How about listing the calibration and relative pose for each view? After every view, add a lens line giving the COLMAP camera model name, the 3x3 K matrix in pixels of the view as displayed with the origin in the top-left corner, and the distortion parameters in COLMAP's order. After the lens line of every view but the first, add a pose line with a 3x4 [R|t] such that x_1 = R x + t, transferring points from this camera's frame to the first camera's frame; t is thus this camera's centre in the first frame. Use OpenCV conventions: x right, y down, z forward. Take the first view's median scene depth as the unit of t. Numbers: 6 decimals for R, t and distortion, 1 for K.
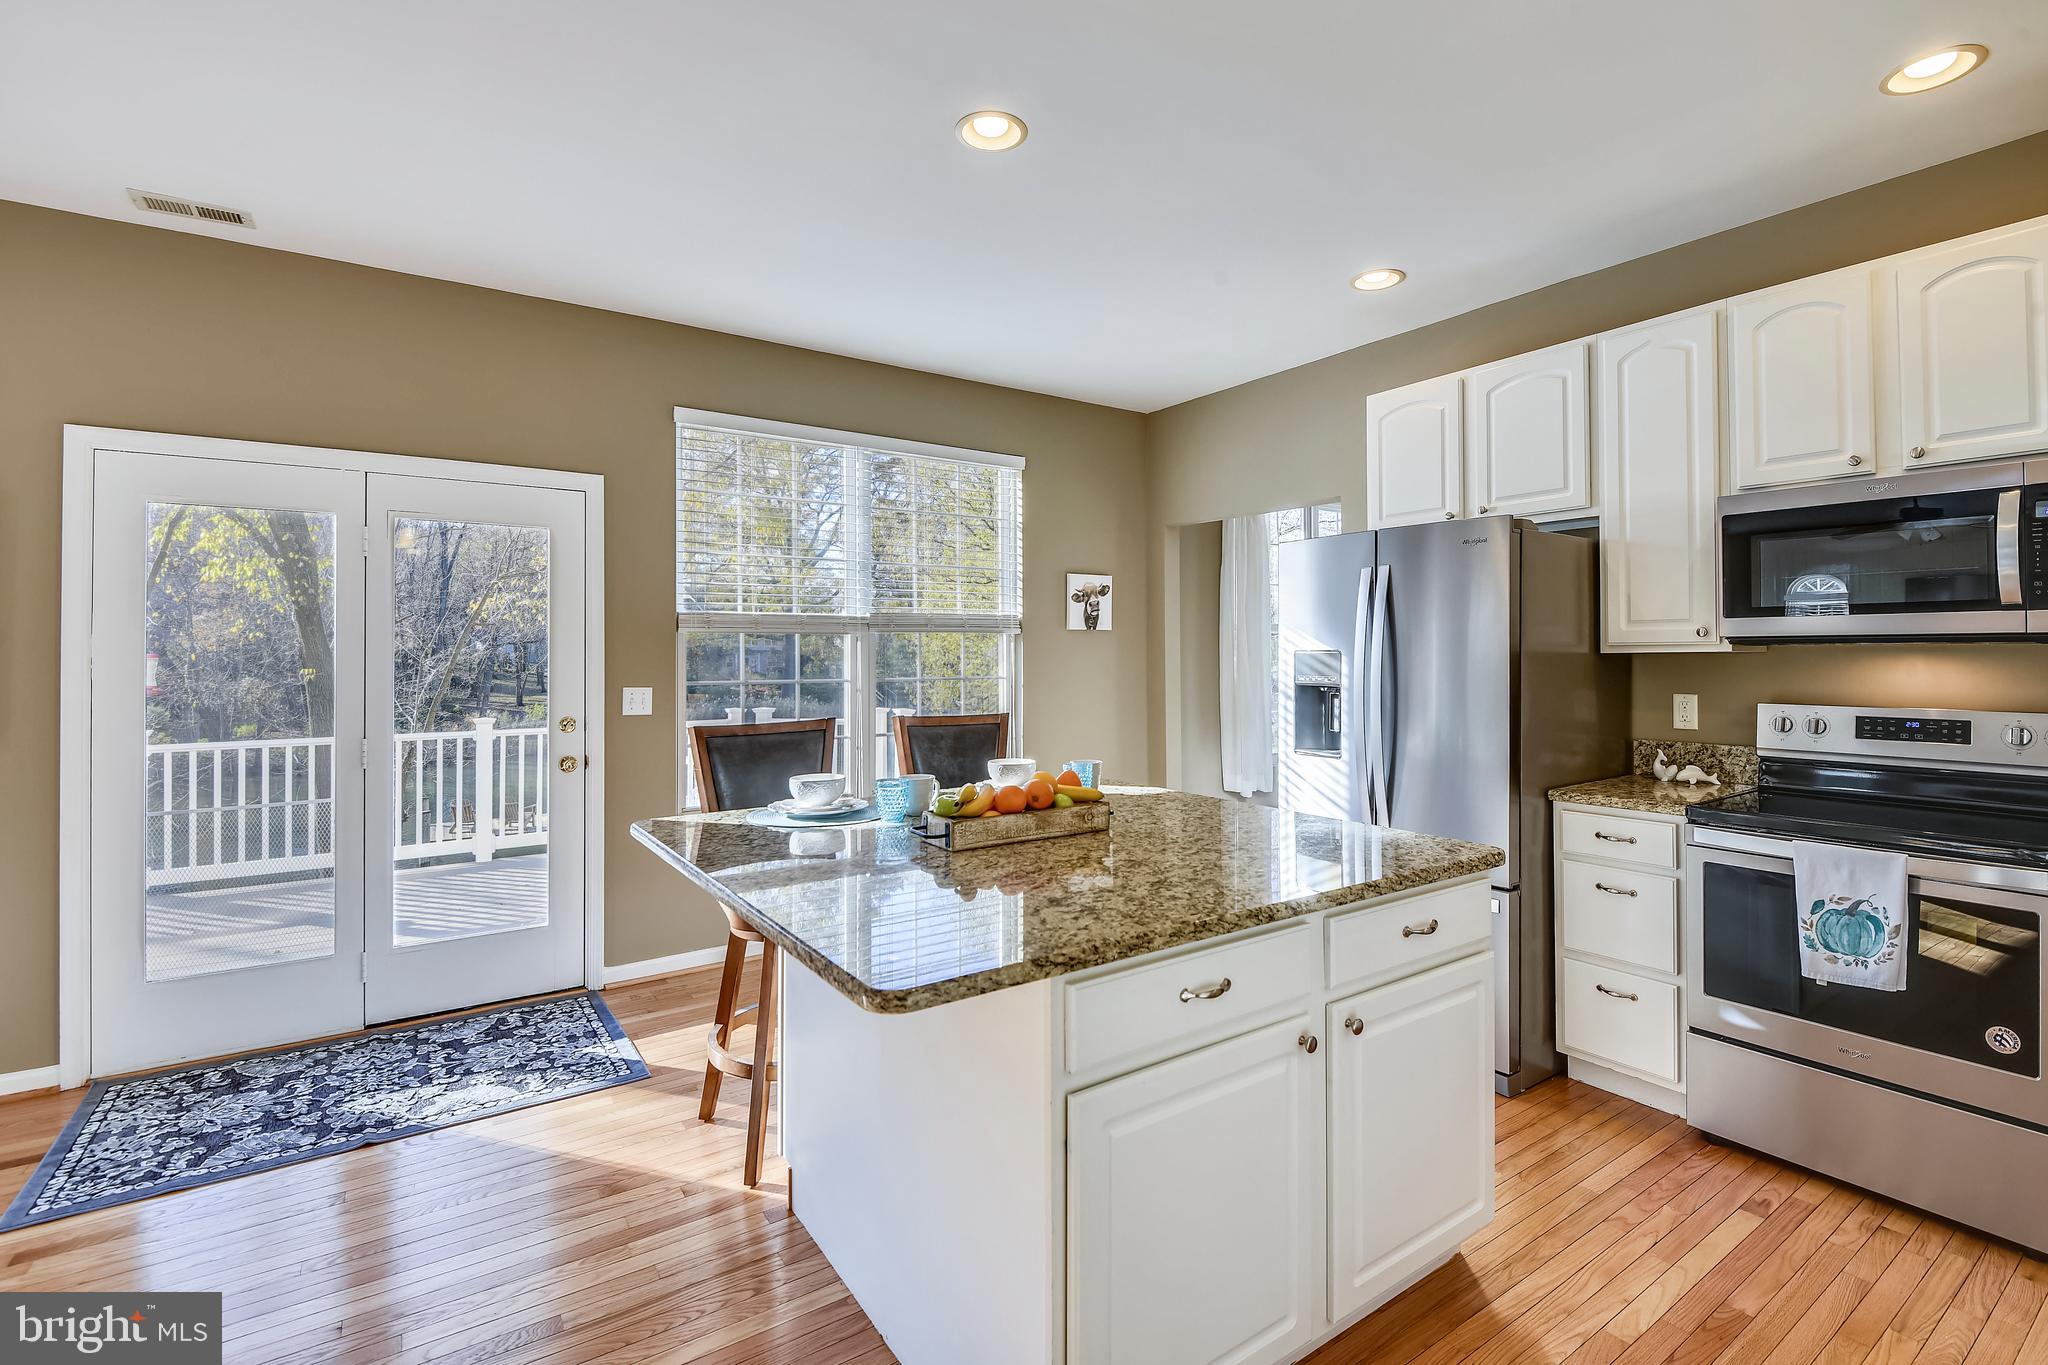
lens RADIAL K [[879.1, 0, 997.7], [0, 879.1, 650.7], [0, 0, 1]] dist [-0.008908, -0.001555]
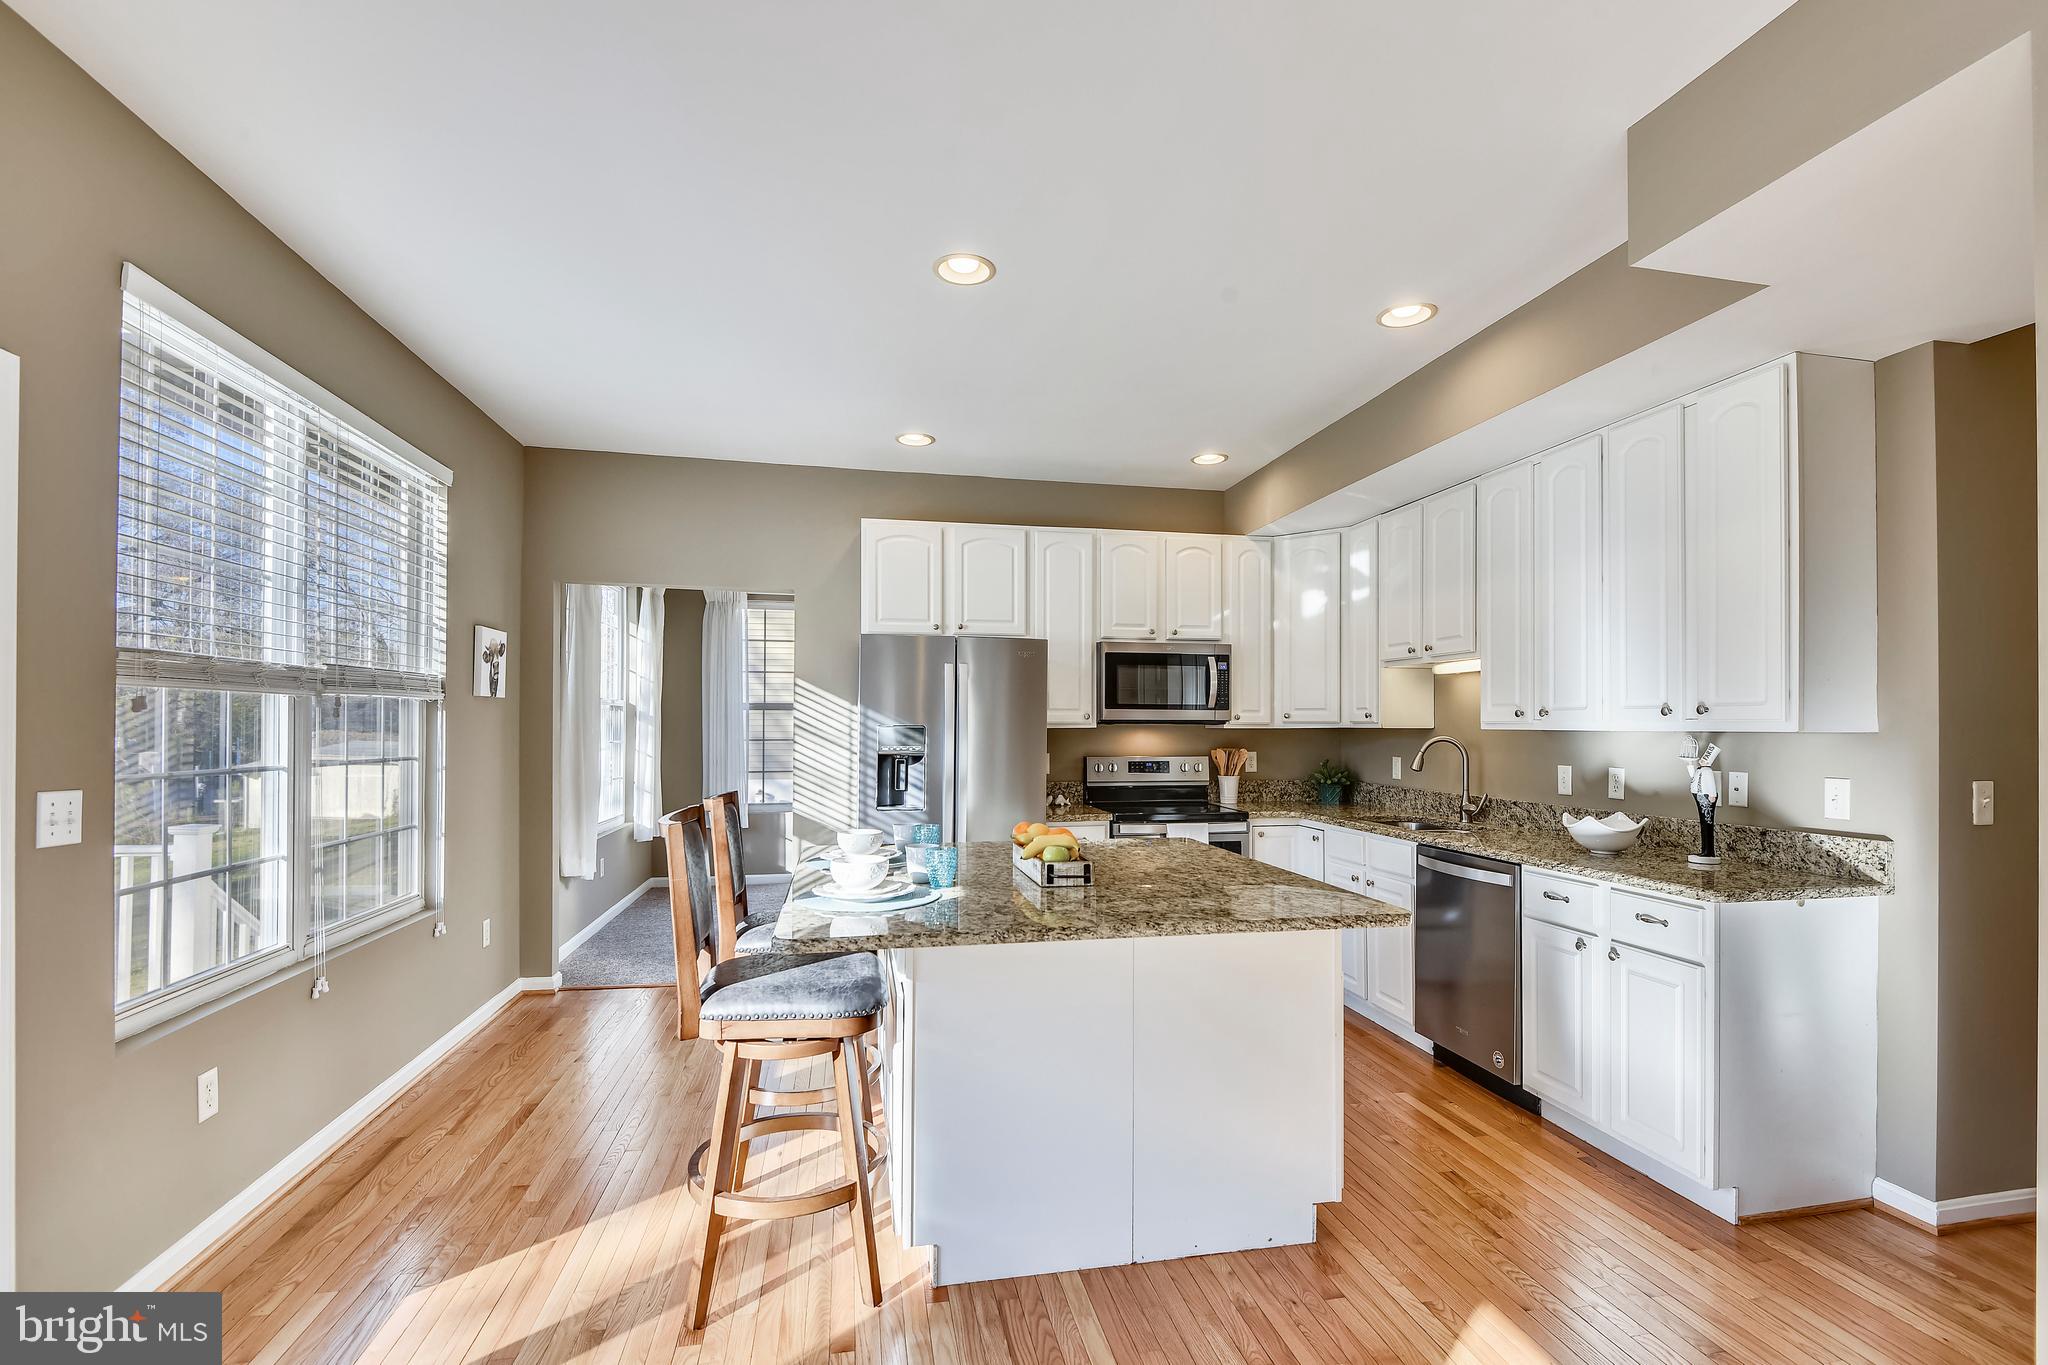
lens RADIAL K [[934.5, 0, 1000.2], [0, 934.5, 718.8], [0, 0, 1]] dist [0.009186, -0.008470]
pose [[0.401443, 0.010728, 0.915821, -0.874918], [-0.008962, 0.999930, -0.007784, -0.000984], [-0.915840, -0.005083, 0.401511, 0.373899]]
